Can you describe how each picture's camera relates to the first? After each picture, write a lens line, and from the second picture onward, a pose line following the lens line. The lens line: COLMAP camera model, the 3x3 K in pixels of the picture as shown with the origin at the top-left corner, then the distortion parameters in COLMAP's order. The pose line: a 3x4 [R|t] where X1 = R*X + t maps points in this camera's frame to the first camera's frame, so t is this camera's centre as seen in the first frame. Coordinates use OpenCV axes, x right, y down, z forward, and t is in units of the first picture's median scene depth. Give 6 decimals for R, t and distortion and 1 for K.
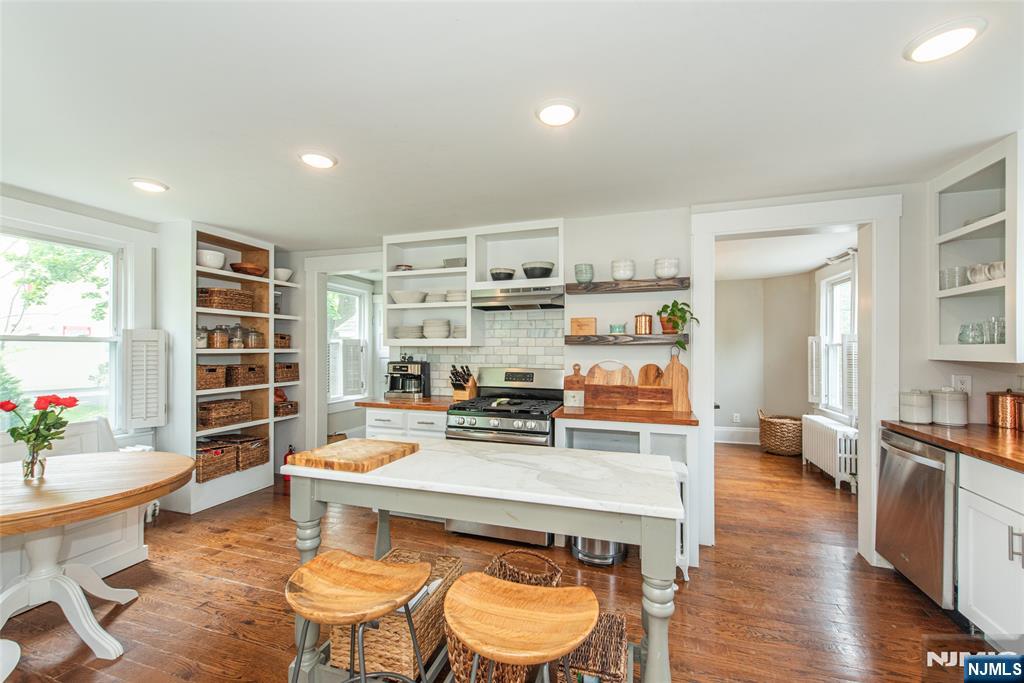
lens RADIAL K [[415.4, 0, 507.0], [0, 415.4, 345.0], [0, 0, 1]] dist [0.001149, -0.000596]
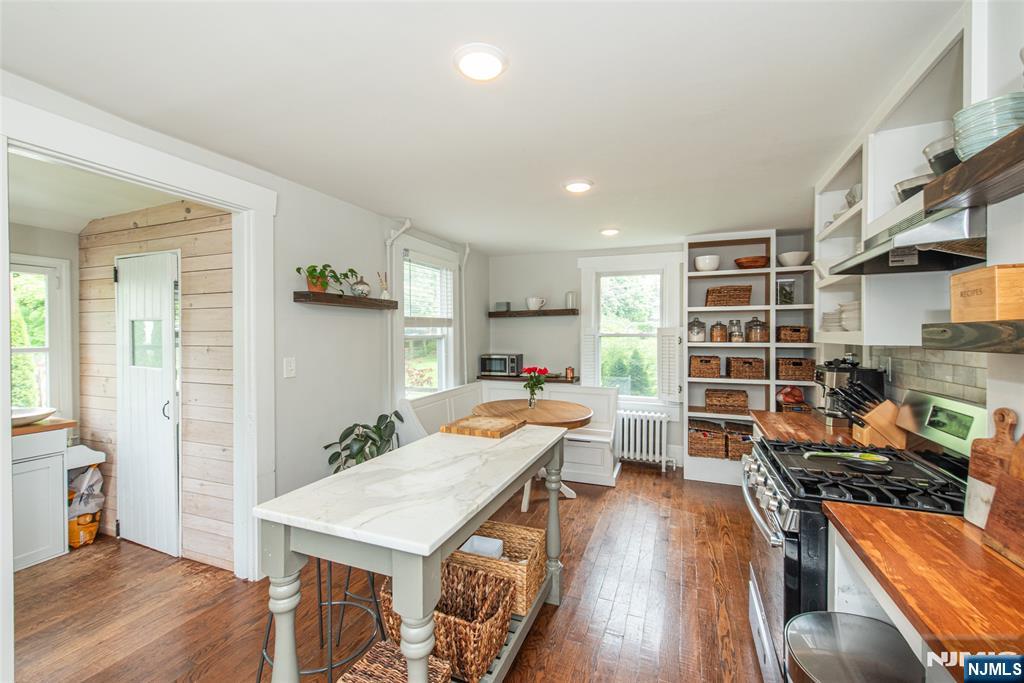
lens RADIAL K [[415.4, 0, 510.8], [0, 415.4, 339.4], [0, 0, 1]] dist [0.001149, -0.000596]
pose [[-0.072419, 0.010291, -0.997321, 0.439625], [0.006996, 0.999927, 0.009810, -0.013059], [0.997350, -0.006267, -0.072485, 0.534329]]
